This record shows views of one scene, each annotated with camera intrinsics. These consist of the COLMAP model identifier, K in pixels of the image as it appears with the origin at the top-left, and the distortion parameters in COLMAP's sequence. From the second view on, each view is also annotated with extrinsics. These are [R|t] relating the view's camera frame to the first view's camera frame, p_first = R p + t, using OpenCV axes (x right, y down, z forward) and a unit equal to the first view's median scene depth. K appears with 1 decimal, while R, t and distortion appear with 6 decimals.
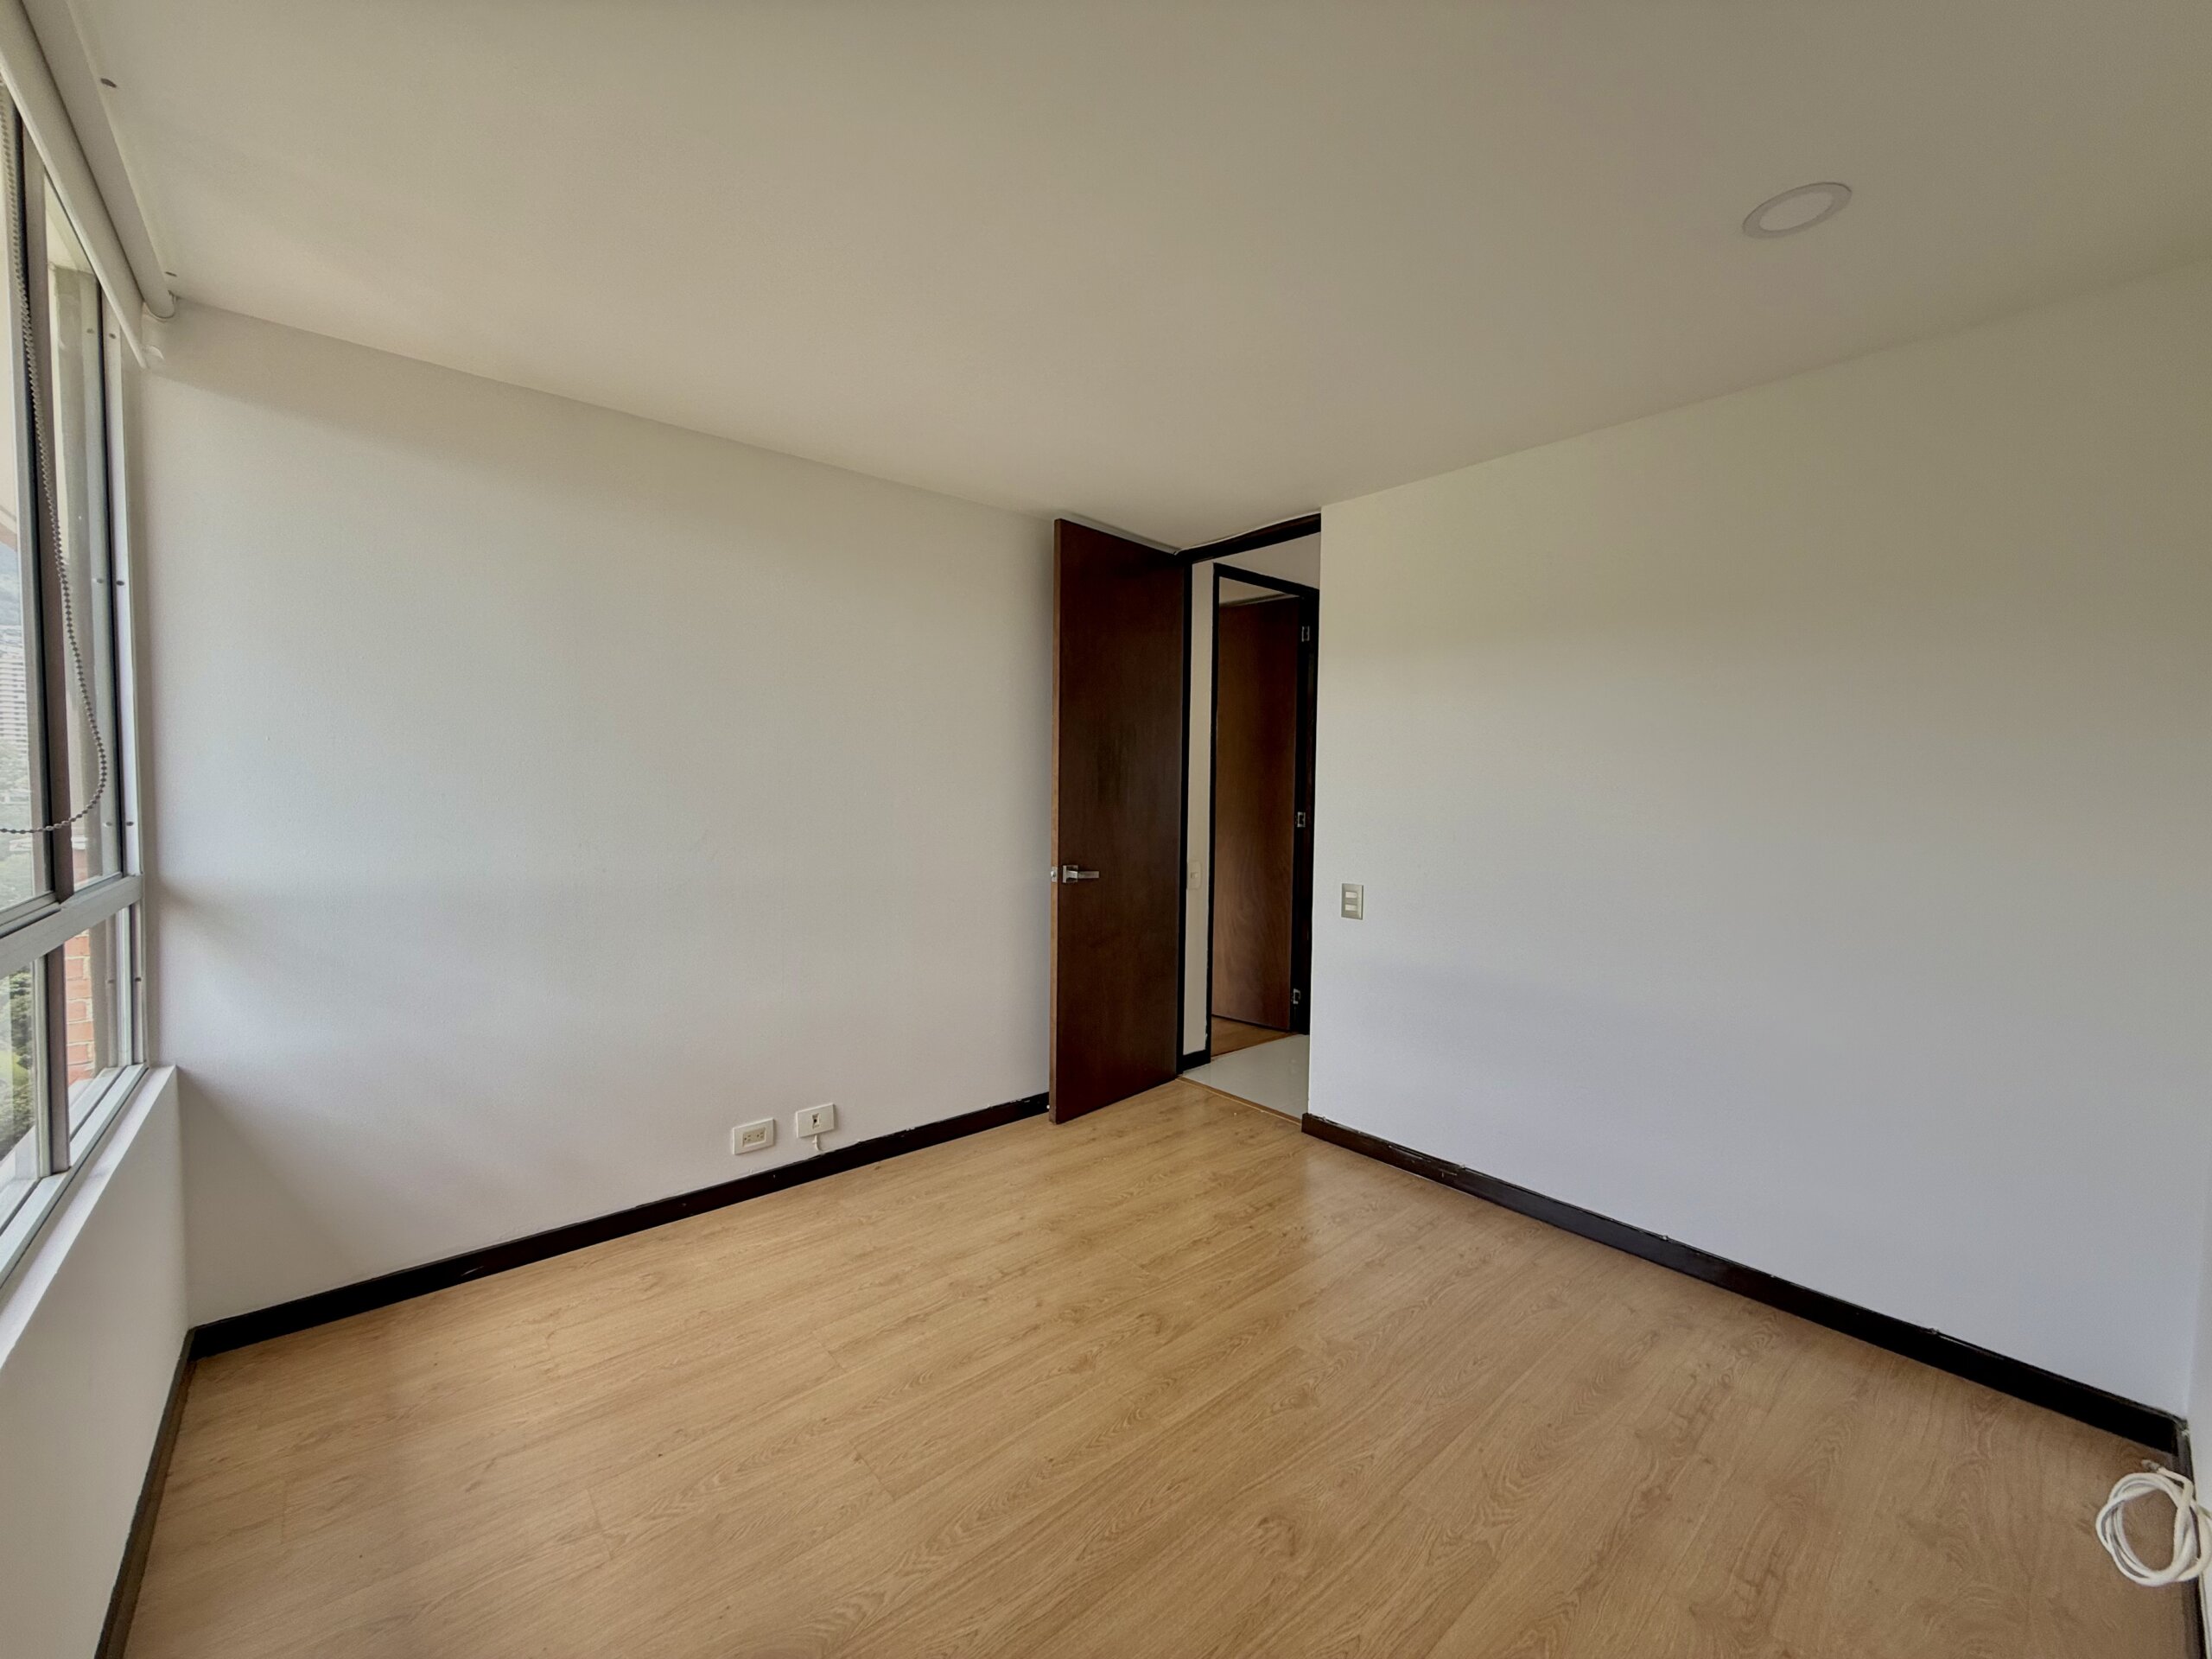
lens RADIAL K [[882.7, 0, 1103.0], [0, 882.7, 815.4], [0, 0, 1]] dist [-0.000167, 0.000224]
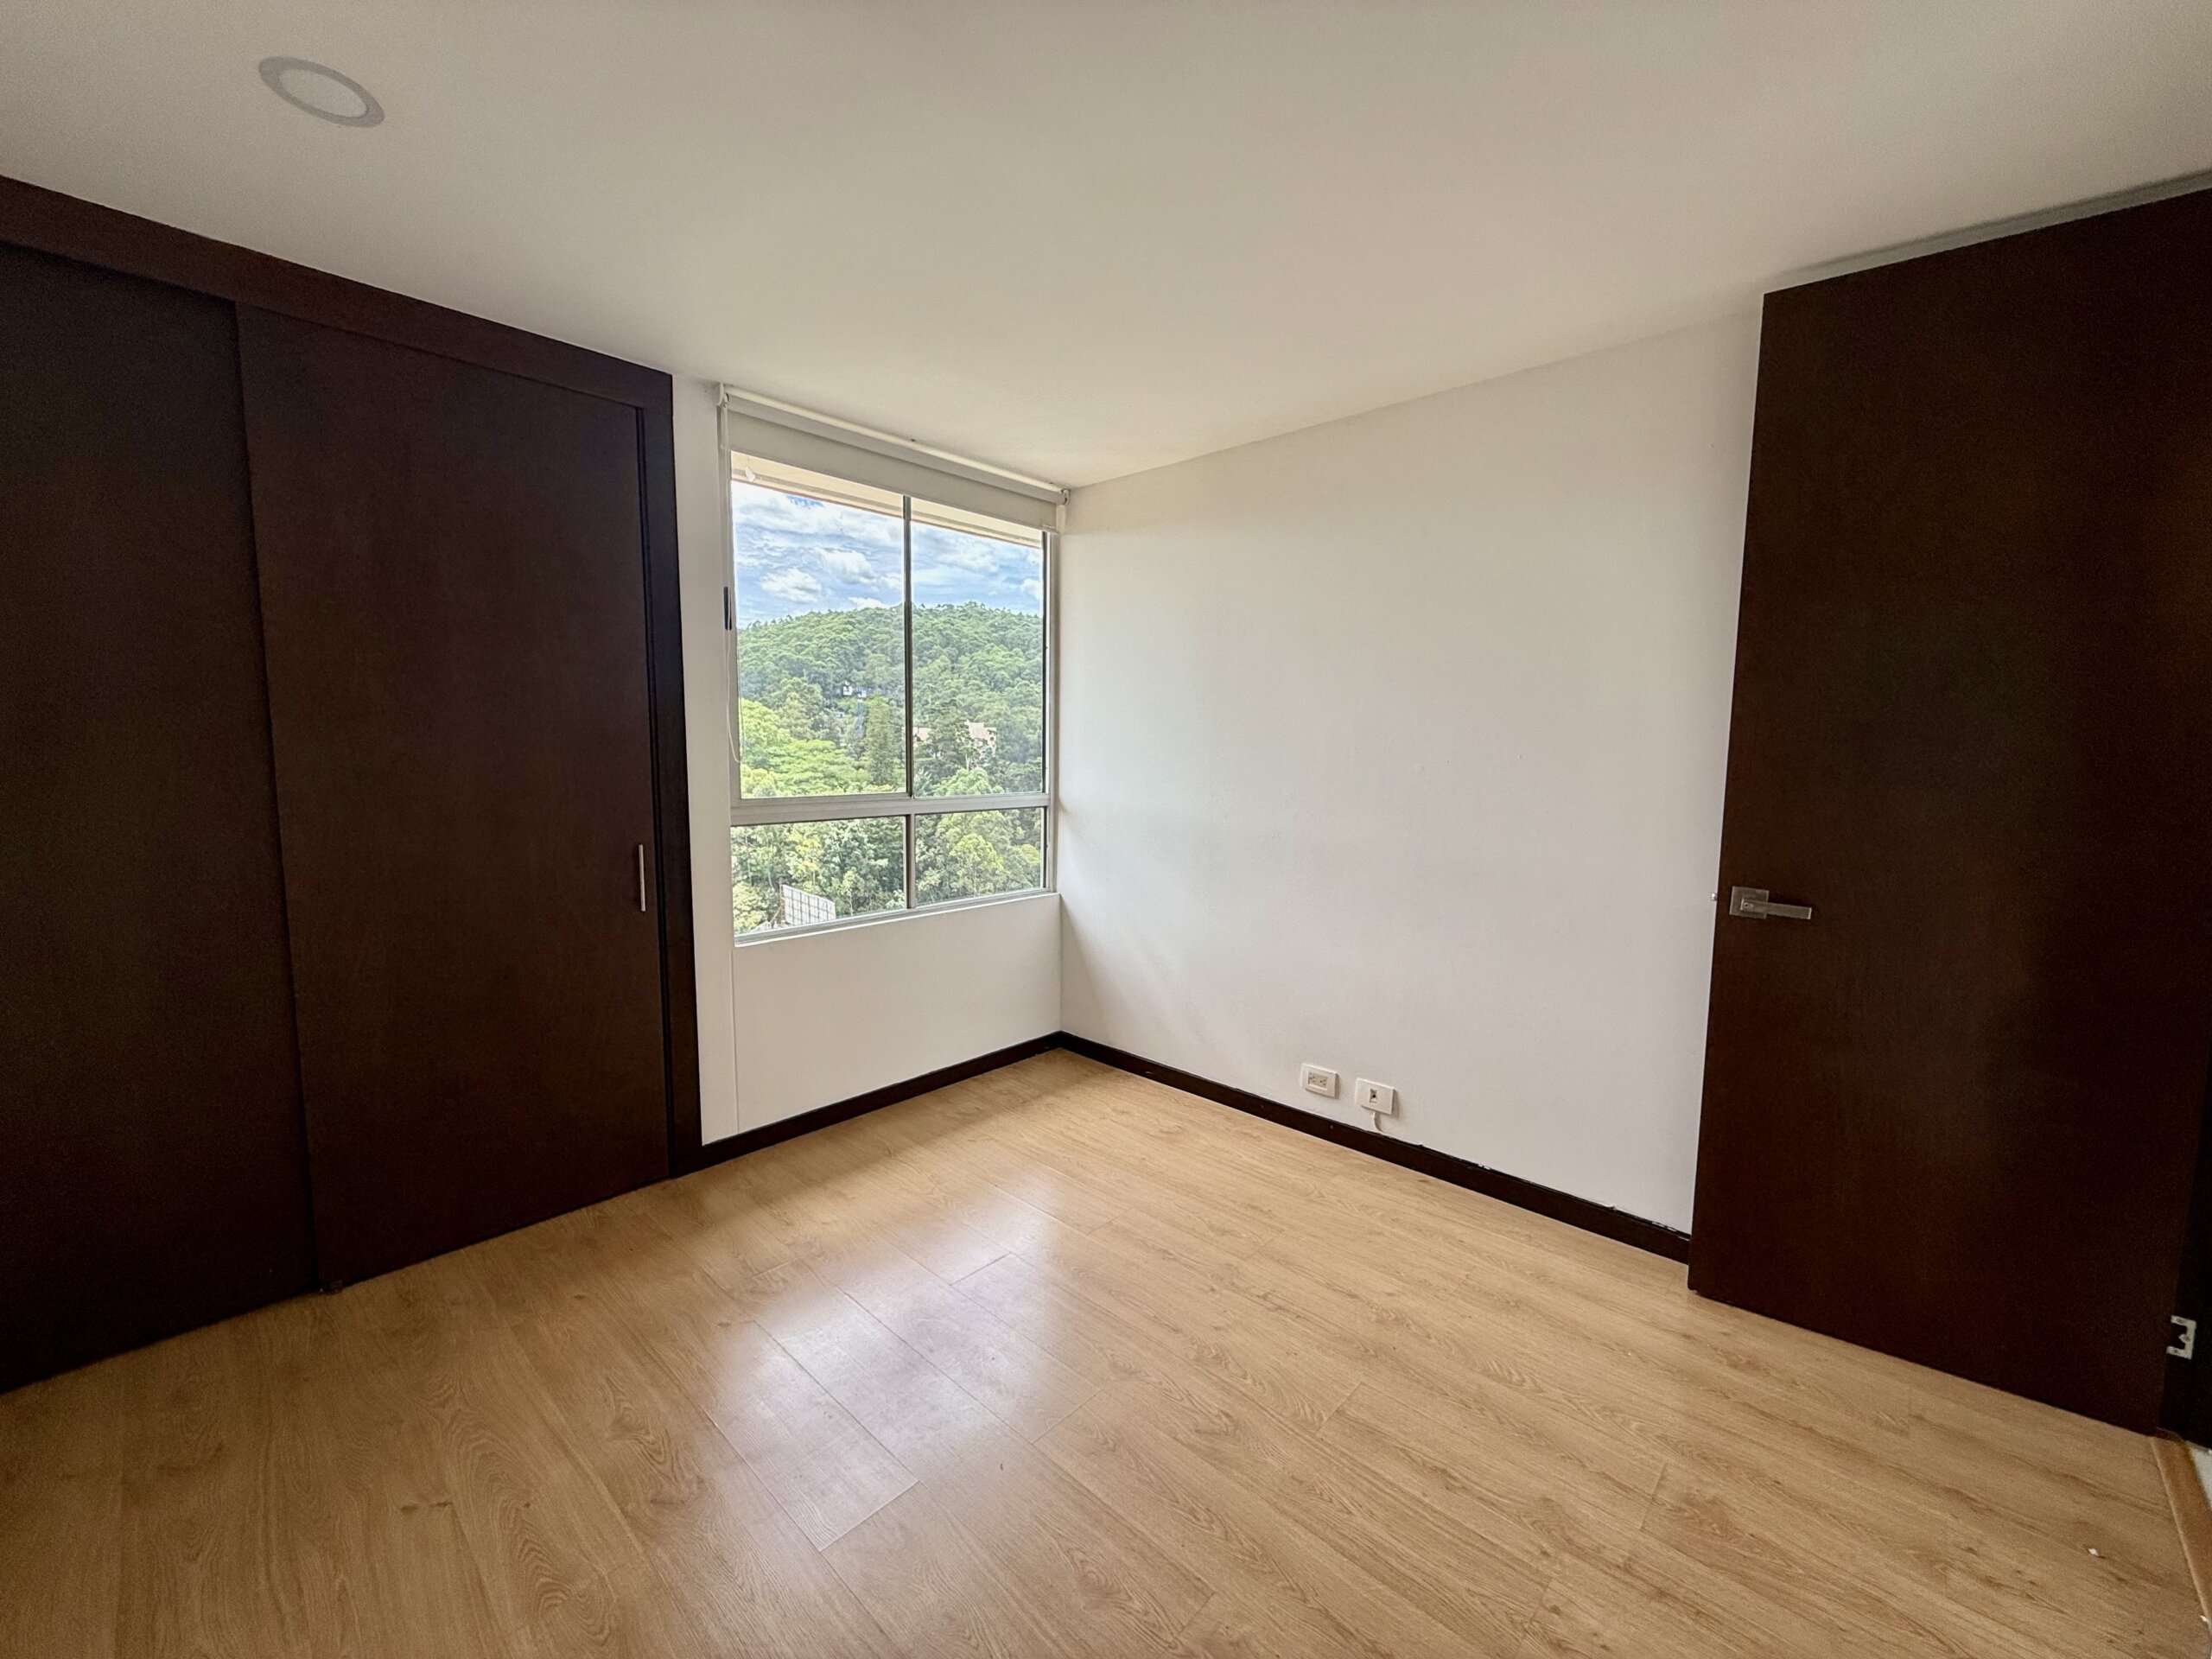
lens RADIAL K [[882.7, 0, 1106.2], [0, 882.7, 826.6], [0, 0, 1]] dist [-0.000167, 0.000224]
pose [[0.111077, 0.085225, -0.990151, 0.644847], [-0.041016, 0.995860, 0.081116, -0.019781], [0.992965, 0.031602, 0.114112, 0.649572]]
